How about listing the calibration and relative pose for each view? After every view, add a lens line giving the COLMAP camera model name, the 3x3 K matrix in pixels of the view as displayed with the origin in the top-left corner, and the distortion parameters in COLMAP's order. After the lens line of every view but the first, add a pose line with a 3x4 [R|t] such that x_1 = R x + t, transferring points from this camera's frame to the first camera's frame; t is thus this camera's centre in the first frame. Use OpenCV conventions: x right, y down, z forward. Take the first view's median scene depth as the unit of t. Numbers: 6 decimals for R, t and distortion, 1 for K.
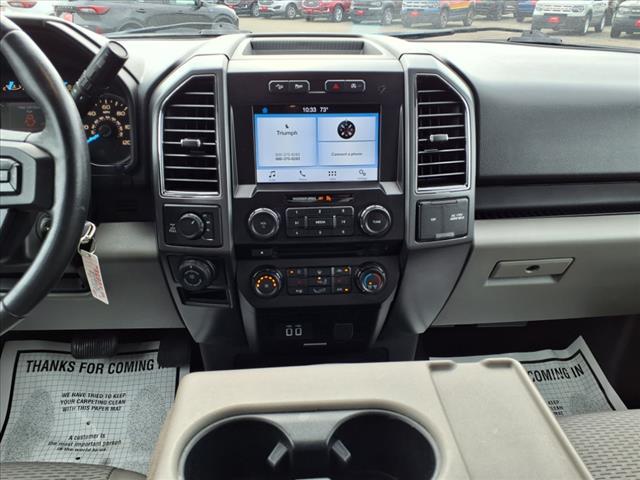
lens RADIAL K [[492.2, 0, 323.8], [0, 492.2, 242.9], [0, 0, 1]] dist [0.086635, -0.002795]
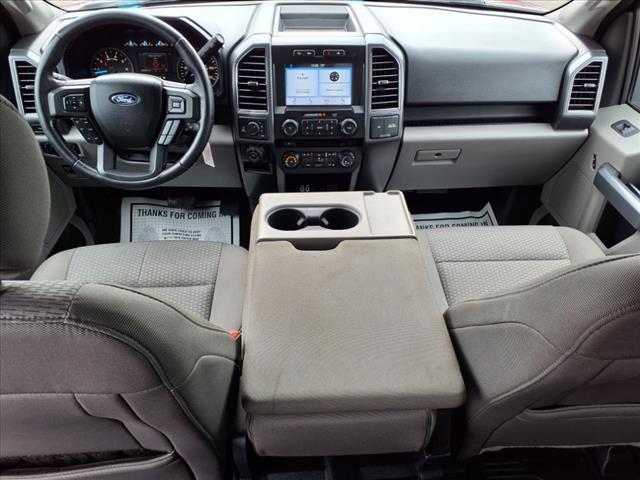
lens RADIAL K [[492.2, 0, 323.8], [0, 492.2, 242.9], [0, 0, 1]] dist [0.086635, -0.002795]
pose [[0.999778, 0.019184, -0.008730, 0.033999], [-0.016940, 0.977811, 0.208803, -0.005878], [0.012542, -0.208609, 0.977919, -0.962479]]
